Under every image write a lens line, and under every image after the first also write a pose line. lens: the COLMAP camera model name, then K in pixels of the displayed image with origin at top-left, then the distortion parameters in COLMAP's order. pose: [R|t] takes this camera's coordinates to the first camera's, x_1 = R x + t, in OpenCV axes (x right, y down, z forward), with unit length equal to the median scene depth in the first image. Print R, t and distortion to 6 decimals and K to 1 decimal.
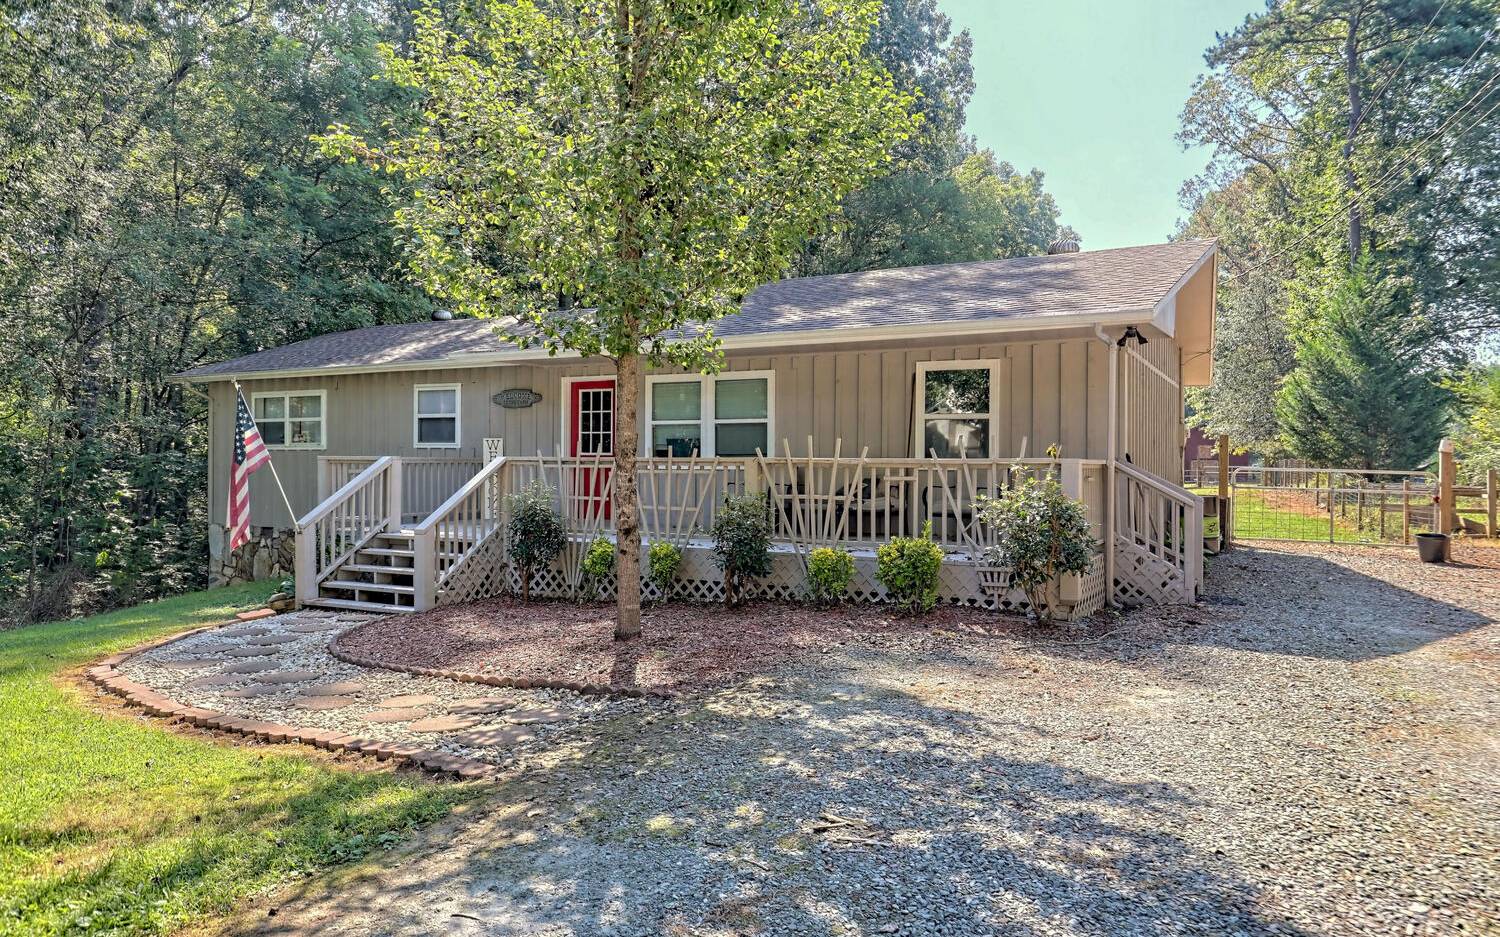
lens RADIAL K [[1158.5, 0, 750.0], [0, 1158.5, 468.5], [0, 0, 1]] dist [0.005237, -0.003492]
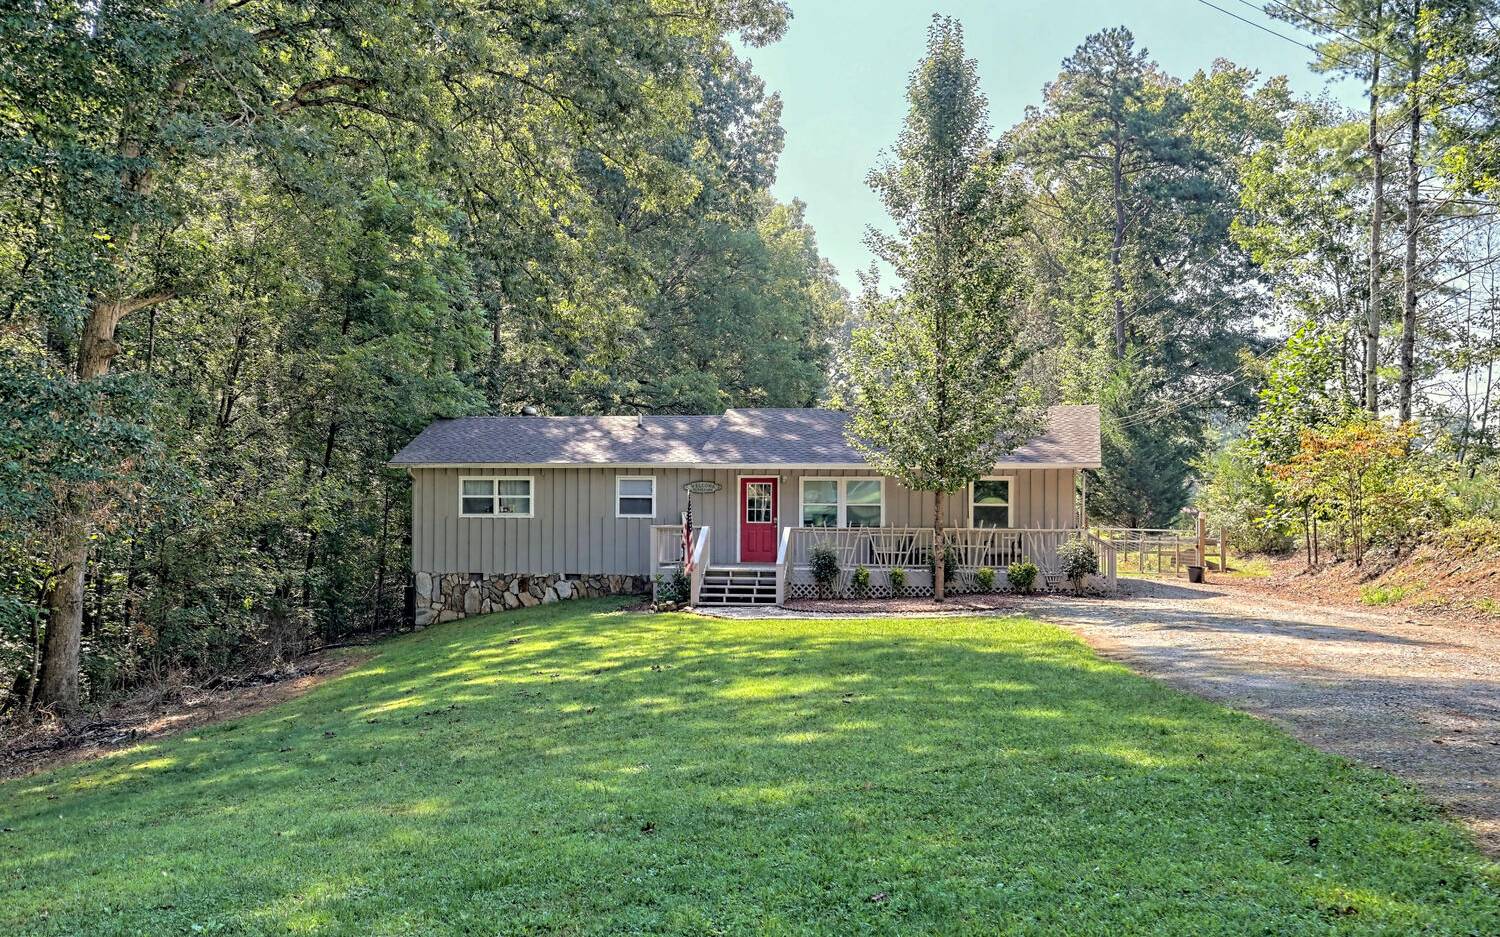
lens RADIAL K [[2494.0, 0, 750.0], [0, 2494.0, 468.5], [0, 0, 1]] dist [-0.002084, 0.012657]
pose [[0.924450, 0.004739, 0.381274, -1.247770], [-0.000036, 0.999924, -0.012341, -0.037860], [-0.381304, 0.011395, 0.924380, -1.888166]]
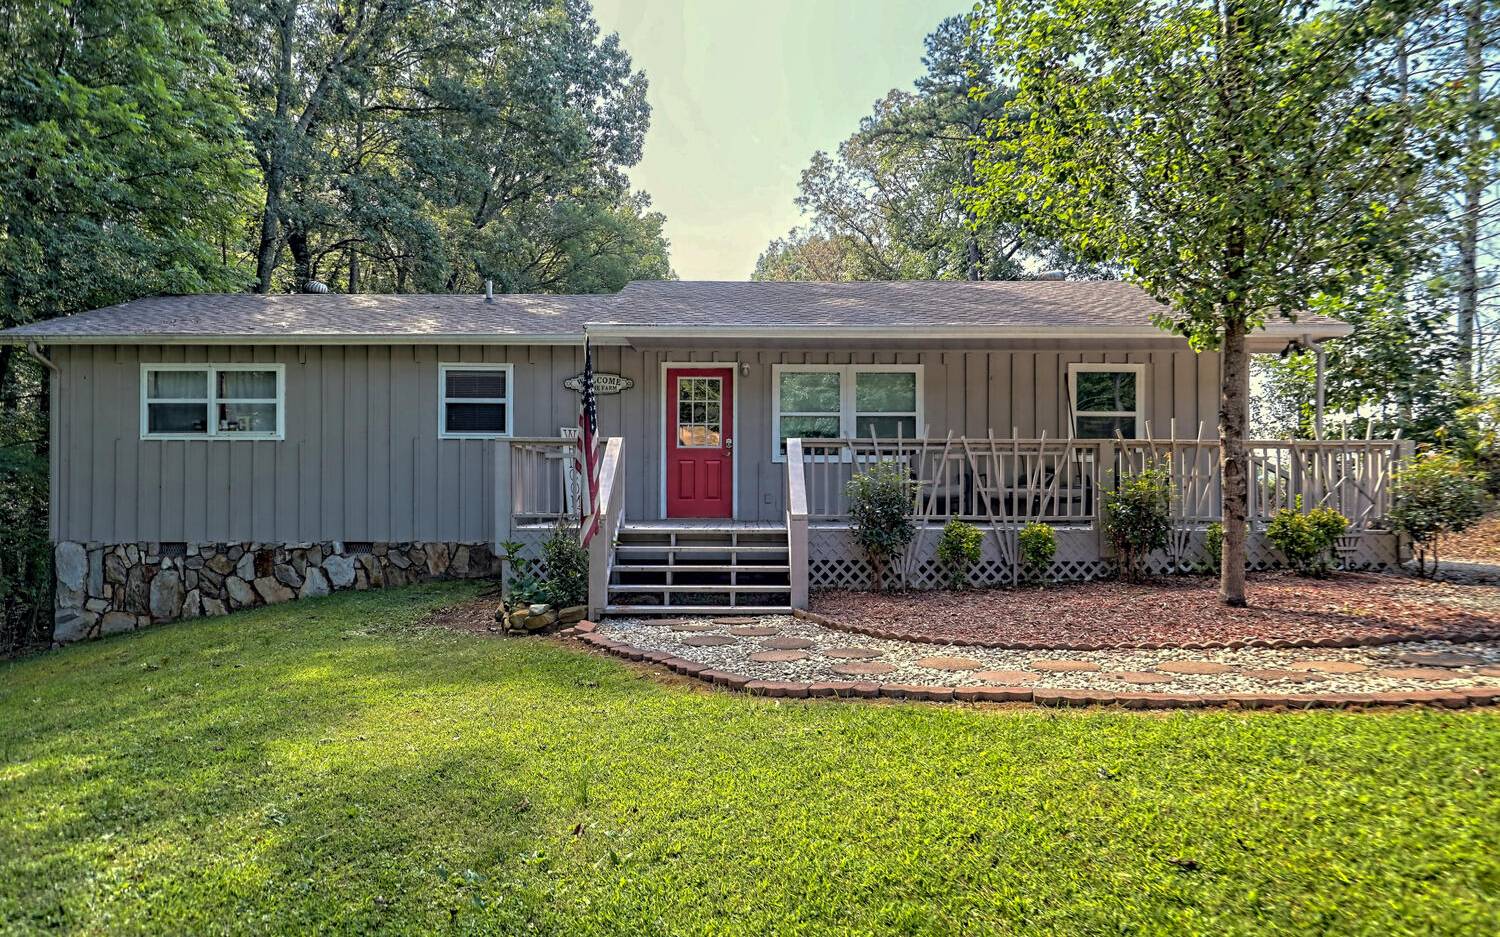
lens RADIAL K [[1095.1, 0, 746.7], [0, 1095.1, 492.0], [0, 0, 1]] dist [0.002064, 0.000772]
pose [[0.854797, 0.000190, 0.518962, -0.464300], [0.006122, 0.999927, -0.010450, 0.027379], [-0.518926, 0.012110, 0.854733, 0.196810]]
